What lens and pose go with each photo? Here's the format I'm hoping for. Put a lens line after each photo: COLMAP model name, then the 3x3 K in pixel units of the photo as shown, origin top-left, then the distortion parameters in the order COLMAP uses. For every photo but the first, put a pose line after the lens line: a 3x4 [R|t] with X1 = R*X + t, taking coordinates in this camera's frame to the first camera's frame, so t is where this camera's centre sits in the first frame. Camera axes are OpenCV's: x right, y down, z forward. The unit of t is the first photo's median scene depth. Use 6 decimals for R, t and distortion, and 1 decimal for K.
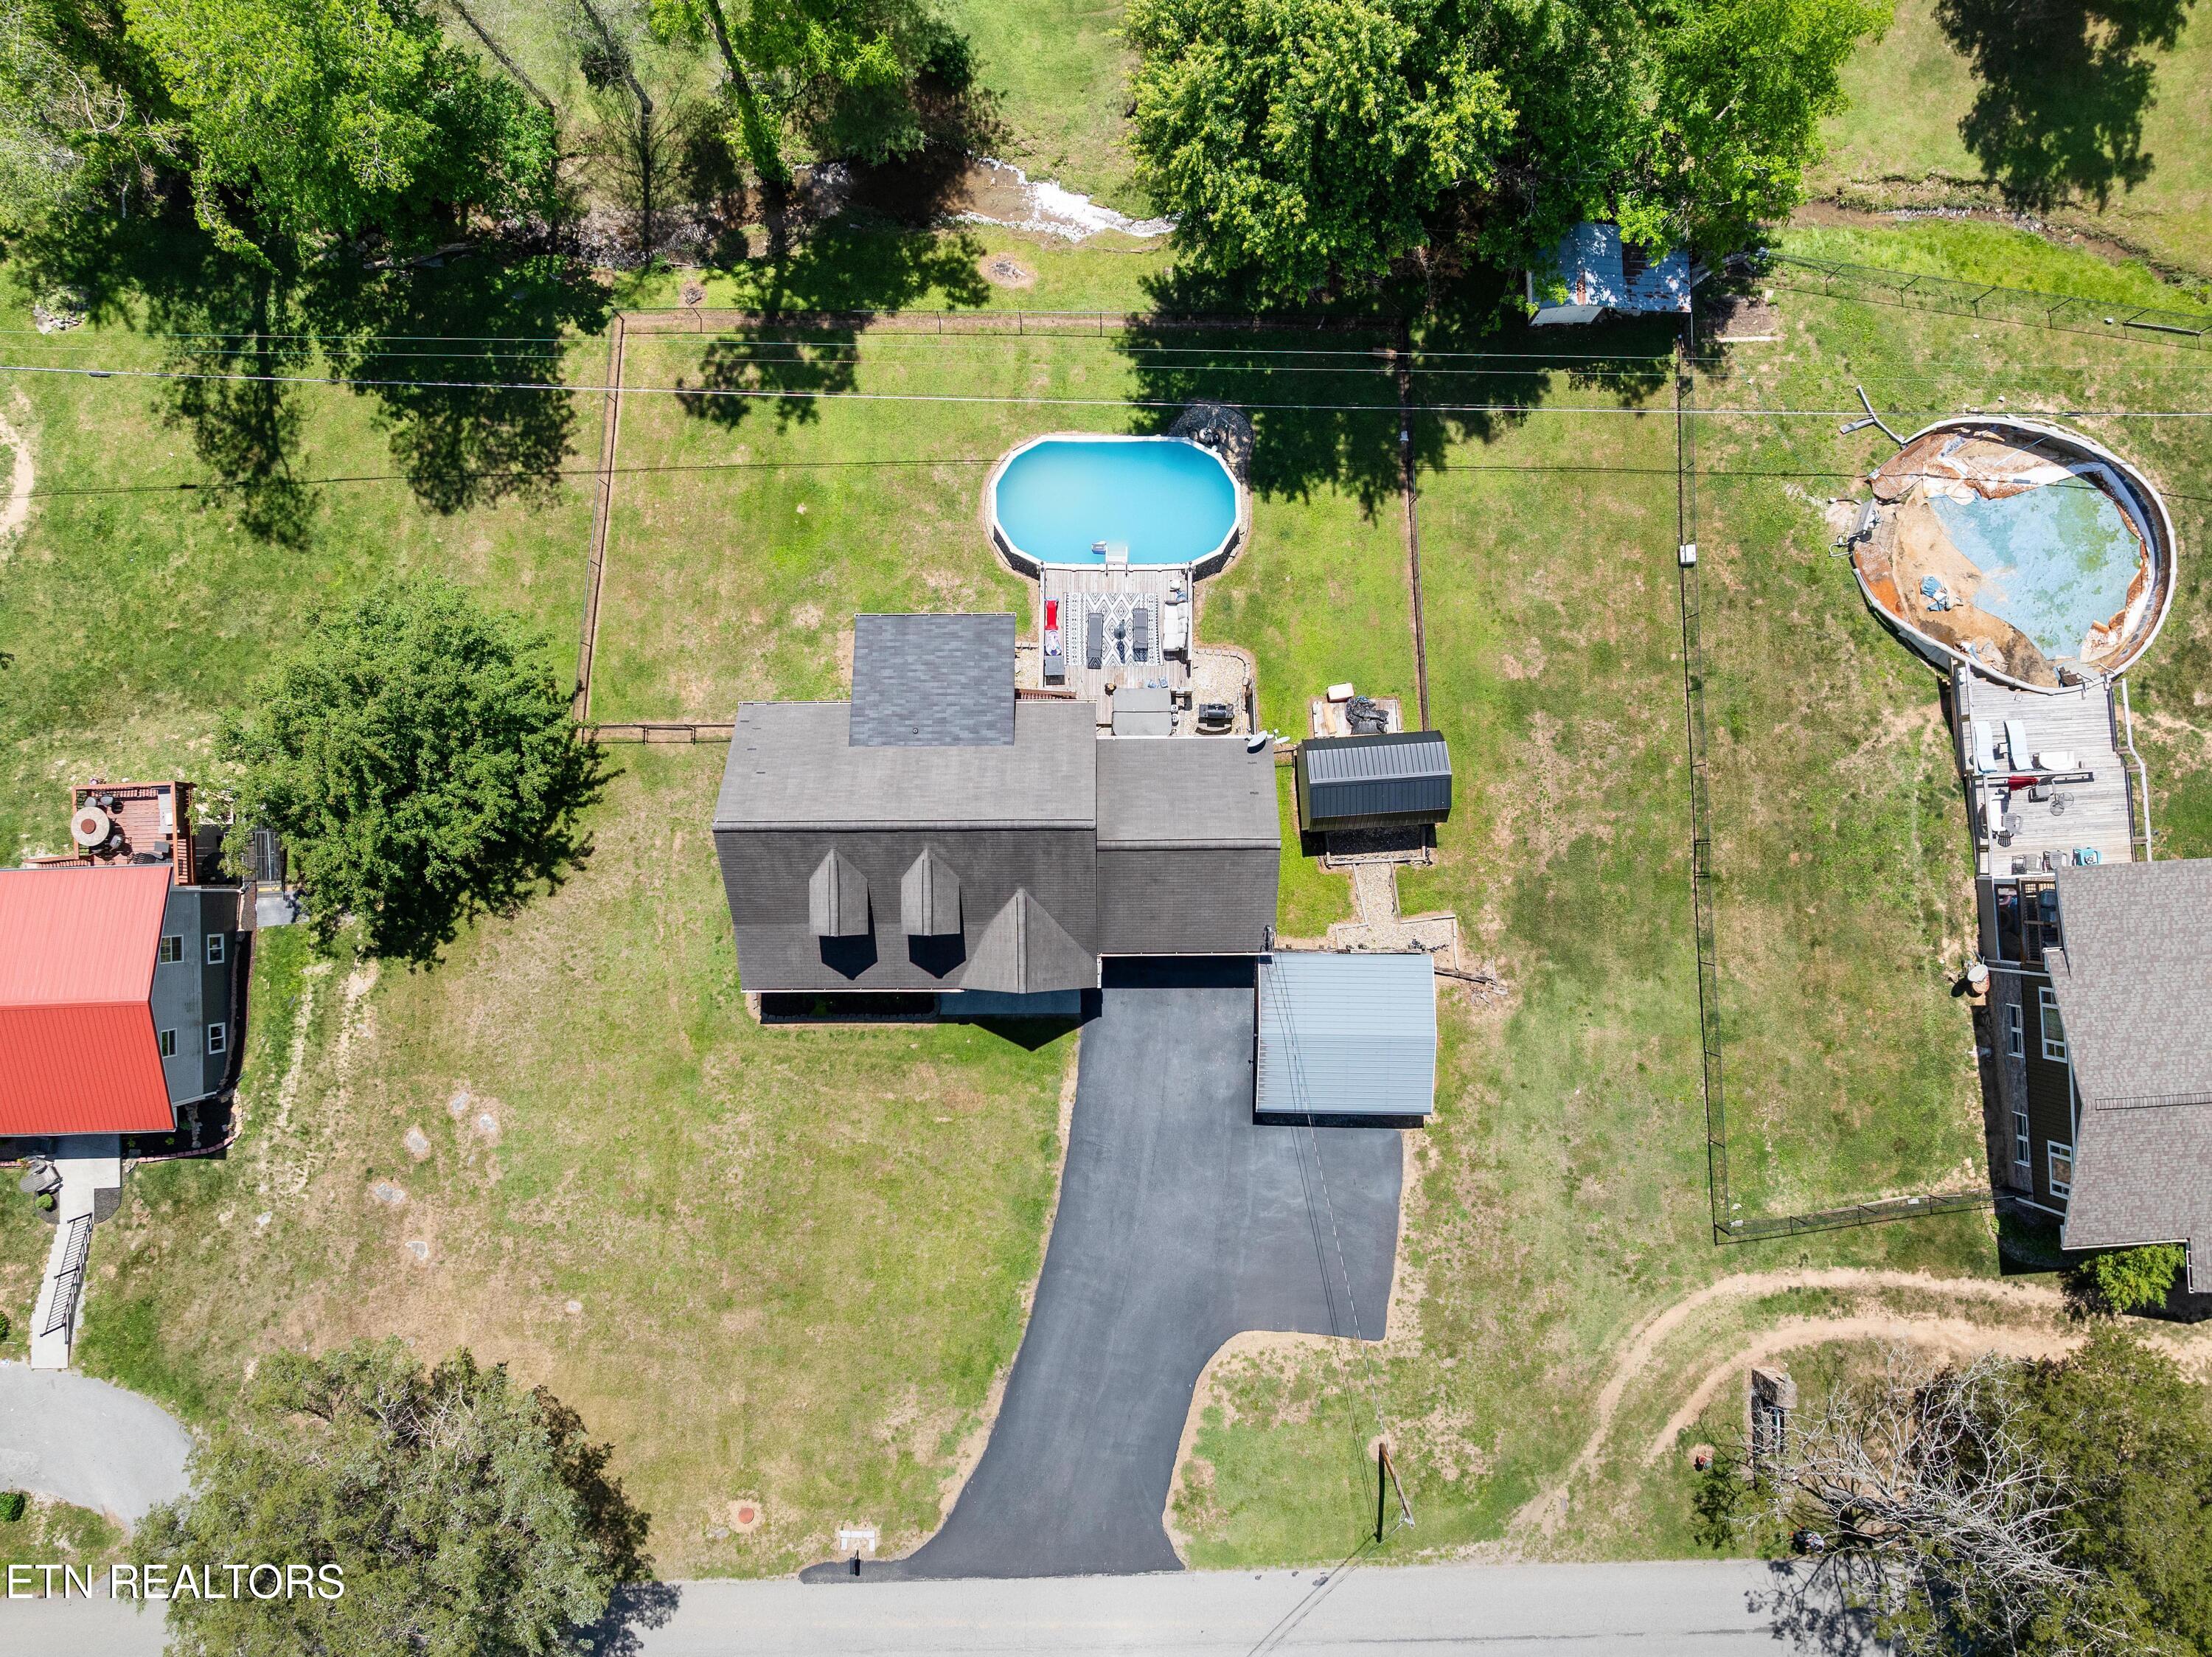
lens RADIAL K [[1634.6, 0, 1109.3], [0, 1634.6, 870.2], [0, 0, 1]] dist [-0.048627, 0.015926]
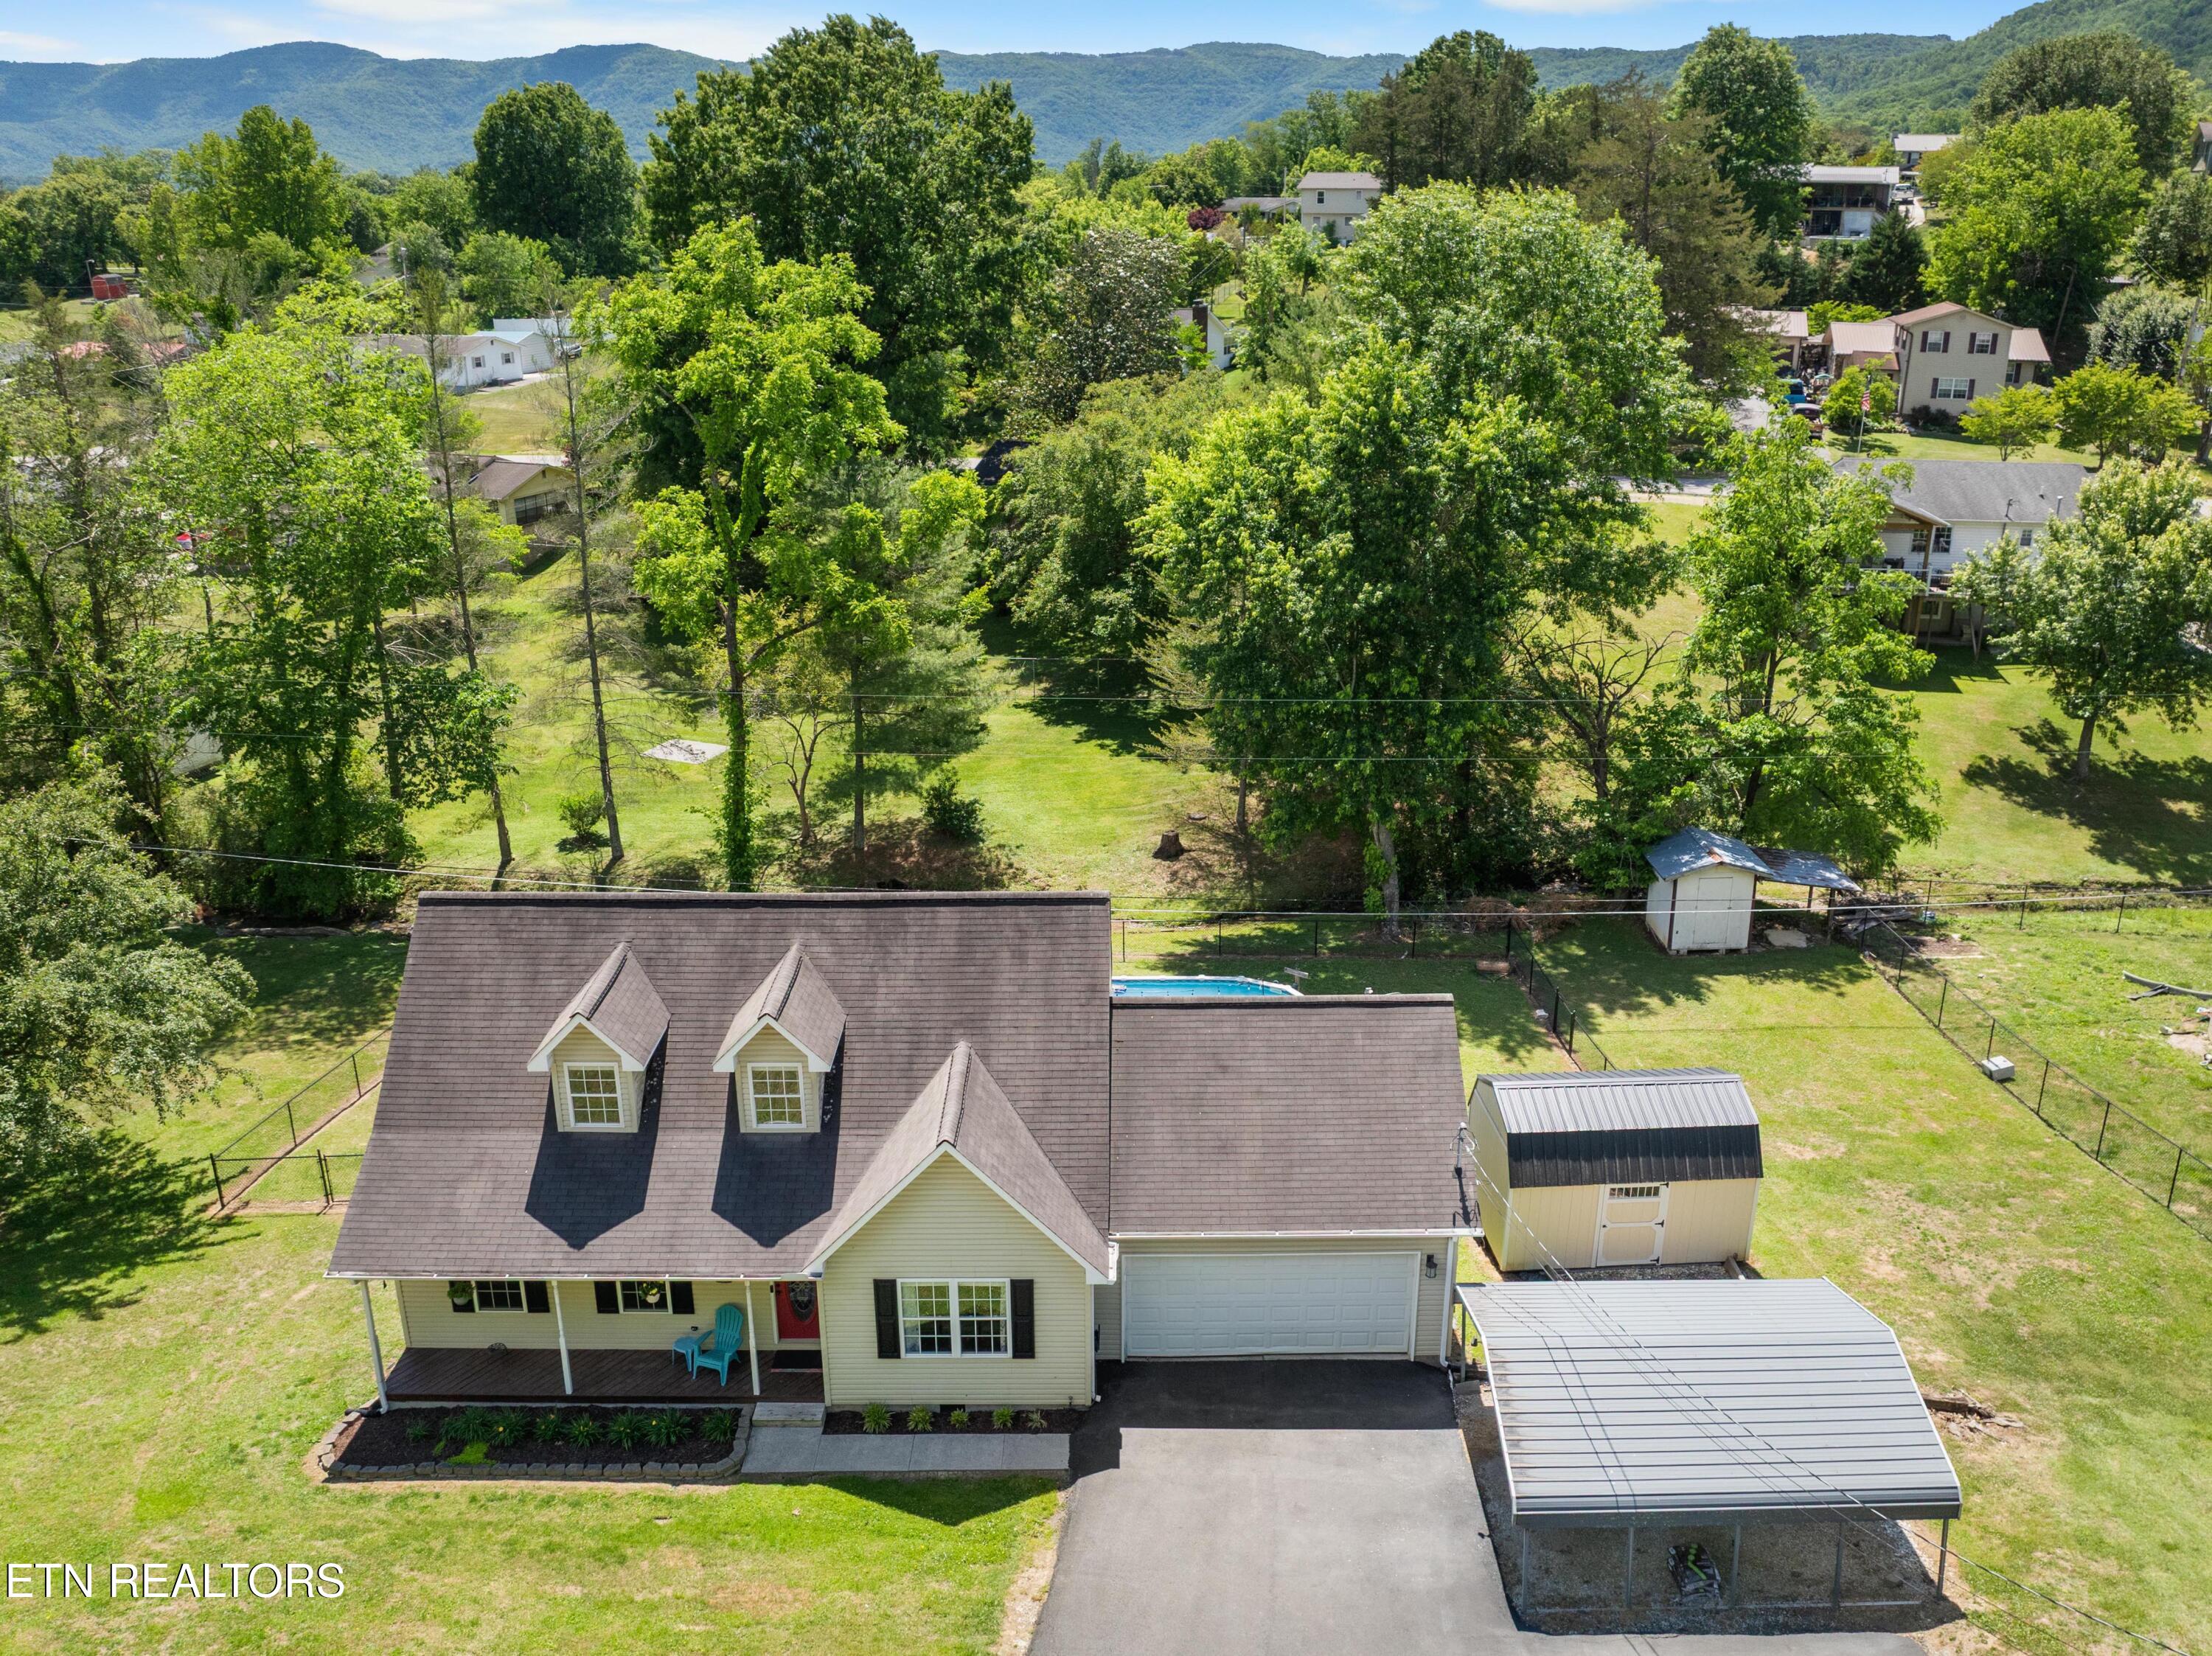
lens RADIAL K [[1792.6, 0, 1151.4], [0, 1792.6, 829.2], [0, 0, 1]] dist [-0.040154, -0.001303]
pose [[0.999966, -0.001189, 0.008145, 0.000700], [0.008069, 0.337014, -0.941465, 0.473717], [-0.001625, 0.941499, 0.337012, 0.680278]]
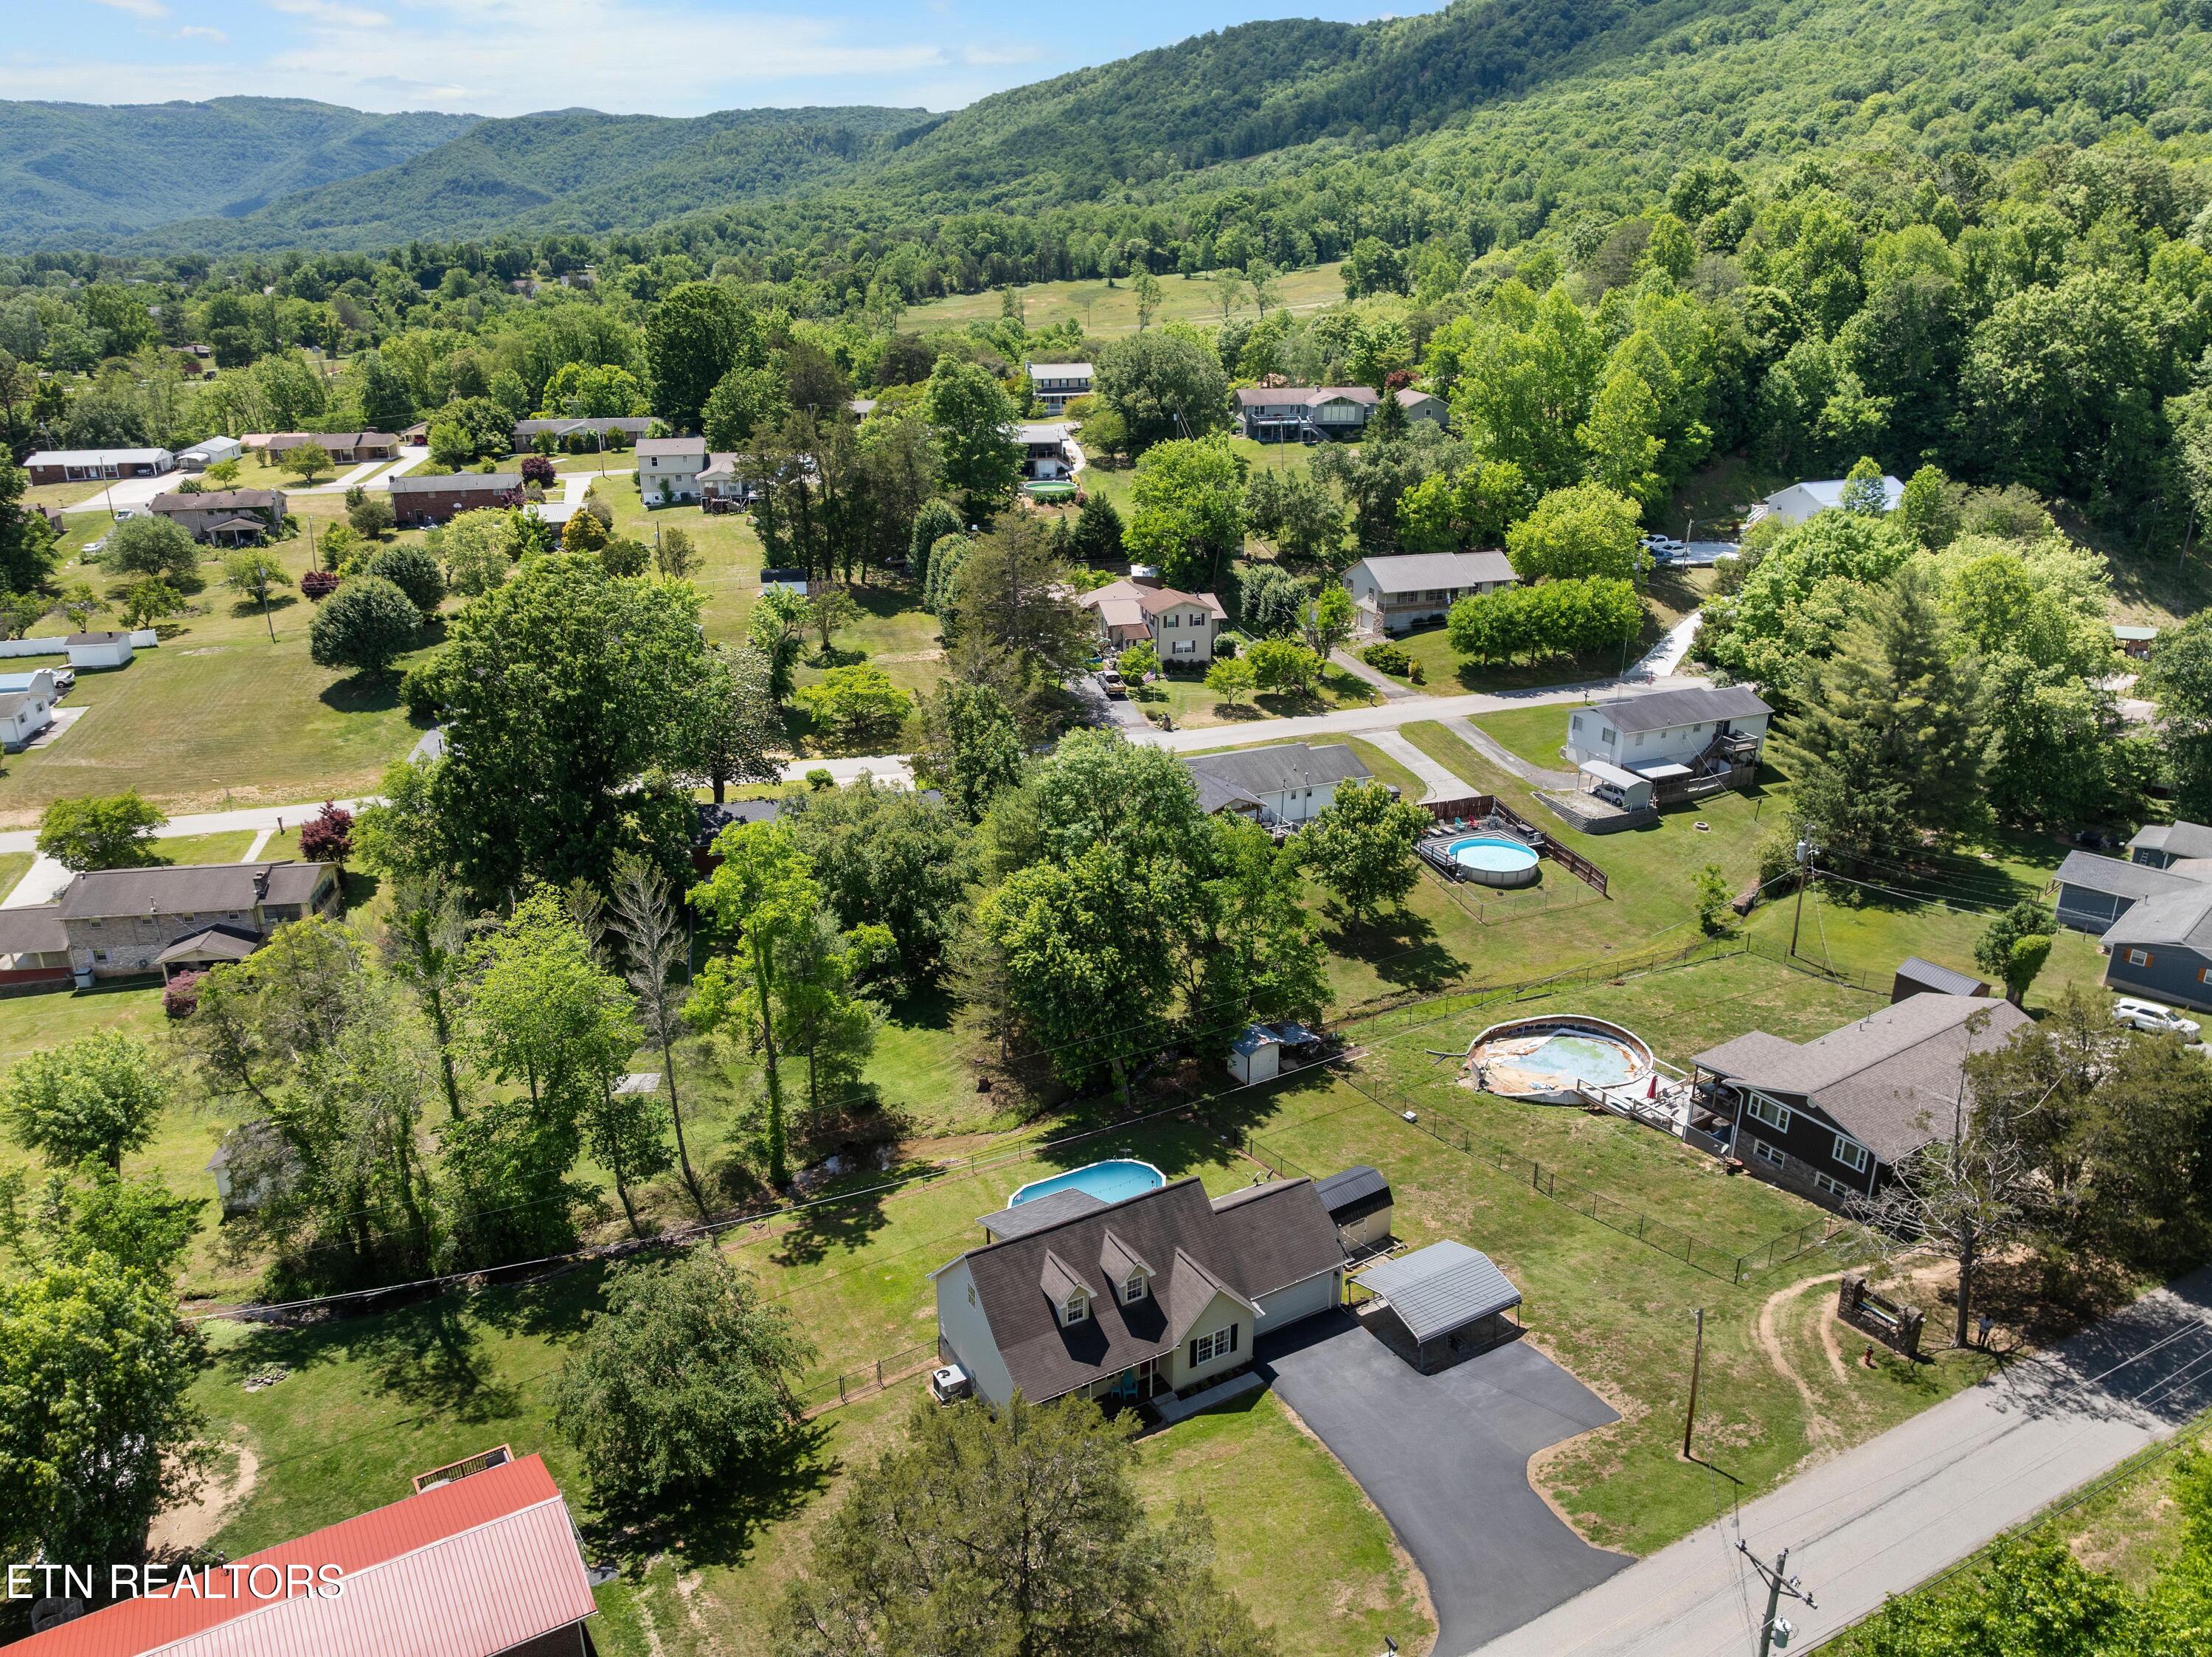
lens RADIAL K [[1634.7, 0, 1139.9], [0, 1634.7, 814.5], [0, 0, 1]] dist [-0.048627, 0.015926]
pose [[0.858574, -0.172731, 0.482716, -0.626940], [0.512613, 0.305561, -0.802409, 0.907571], [-0.008898, 0.936374, 0.350890, 0.152536]]
